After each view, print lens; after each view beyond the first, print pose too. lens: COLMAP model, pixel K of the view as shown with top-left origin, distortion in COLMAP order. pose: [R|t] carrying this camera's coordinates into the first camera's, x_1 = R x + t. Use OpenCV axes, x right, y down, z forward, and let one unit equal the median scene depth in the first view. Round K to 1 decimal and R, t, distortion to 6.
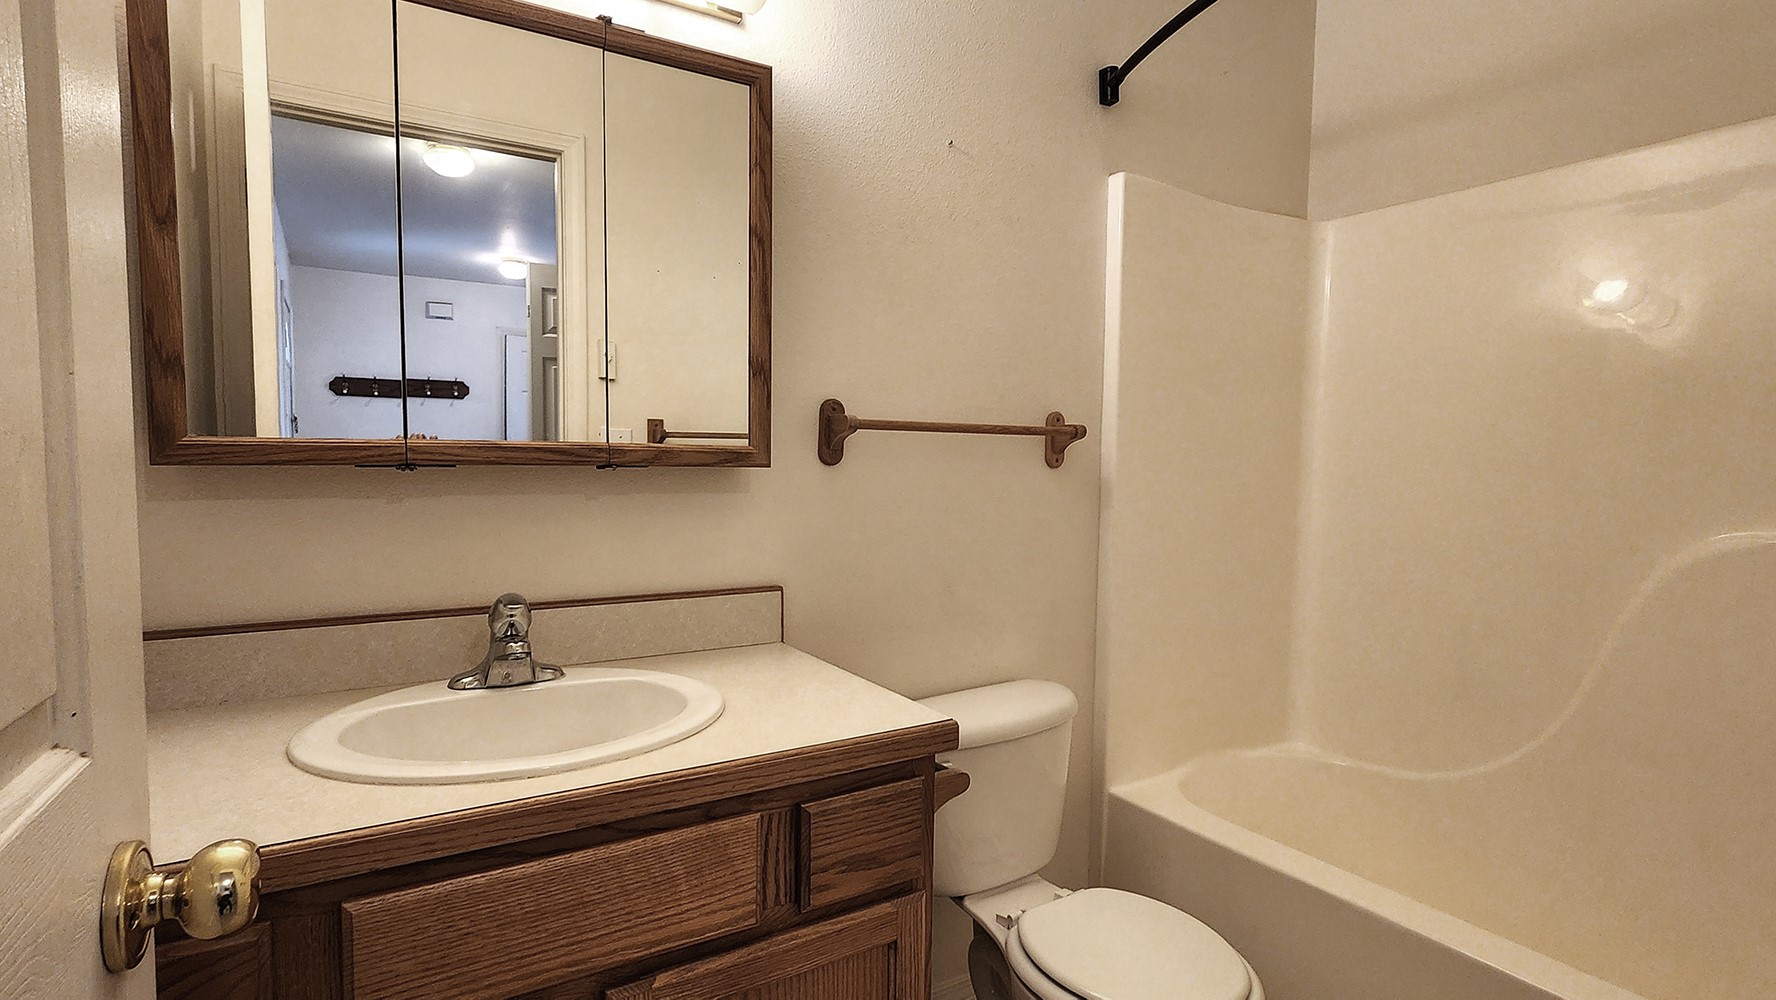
lens RADIAL K [[861.0, 0, 903.4], [0, 861.0, 506.4], [0, 0, 1]] dist [-0.001282, 0.002011]
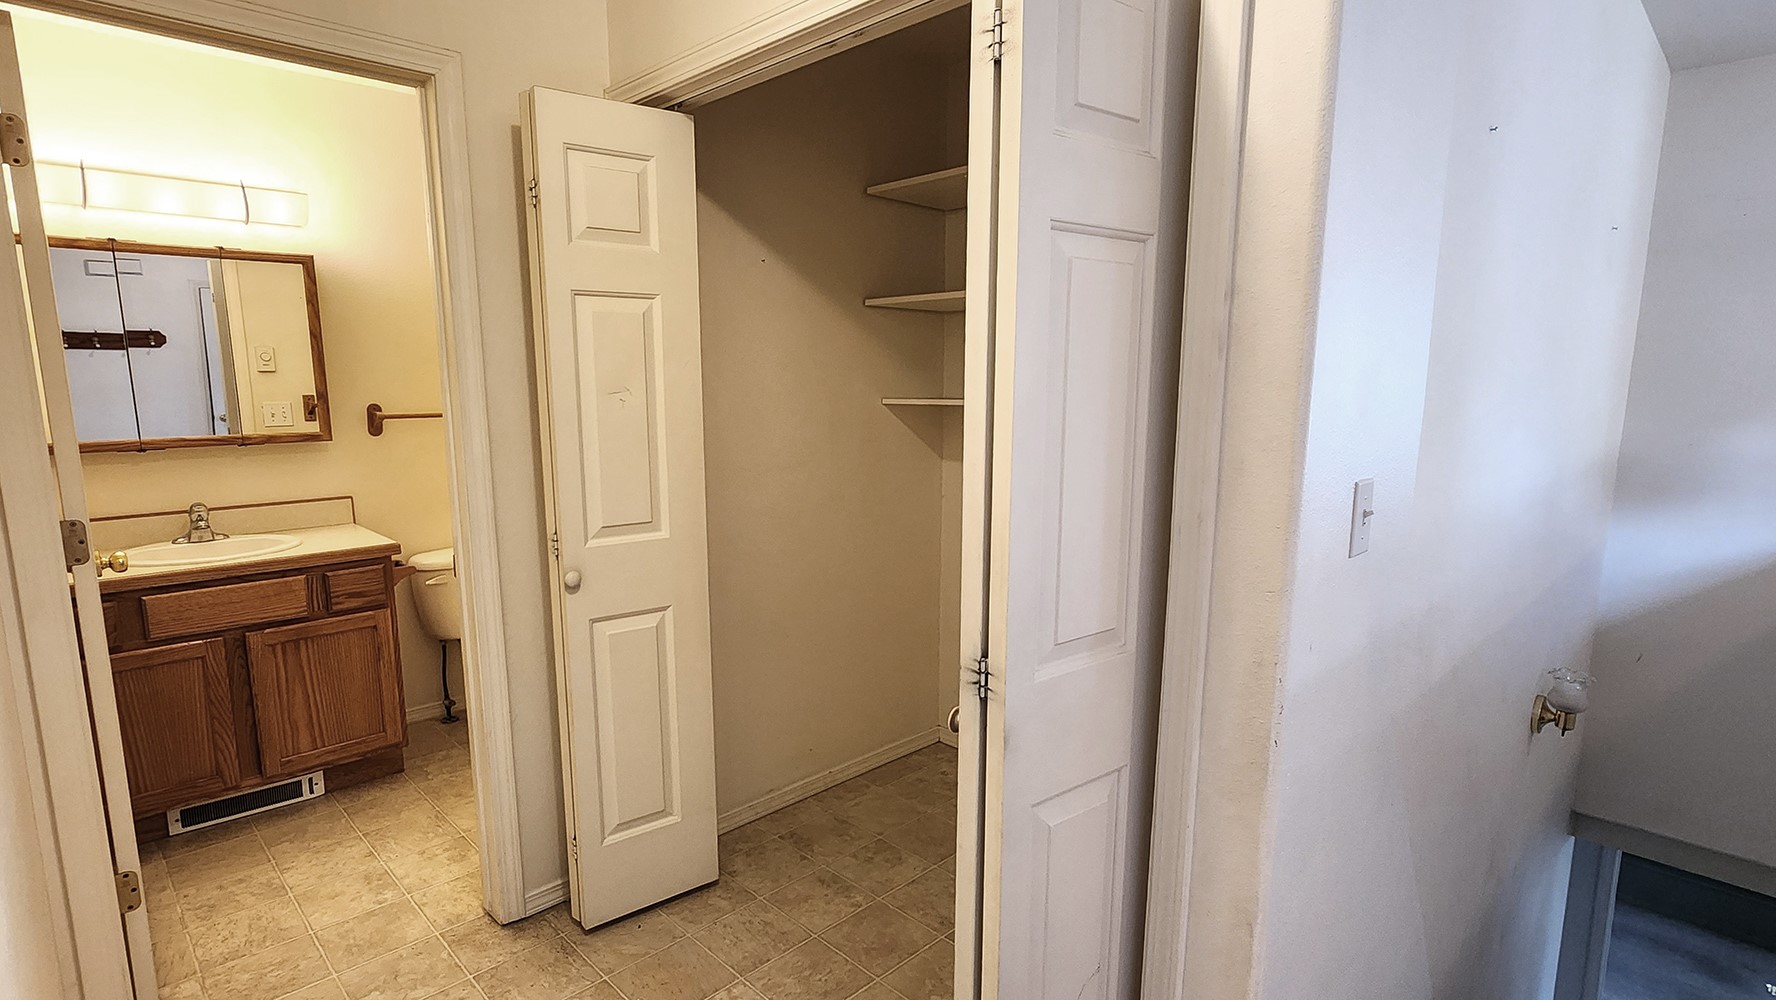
lens RADIAL K [[861.0, 0, 872.1], [0, 861.0, 502.0], [0, 0, 1]] dist [-0.001282, 0.002011]
pose [[0.977805, -0.047443, 0.204076, 0.909871], [0.028157, 0.994945, 0.096391, -0.079872], [-0.207618, -0.088505, 0.974198, -1.762367]]
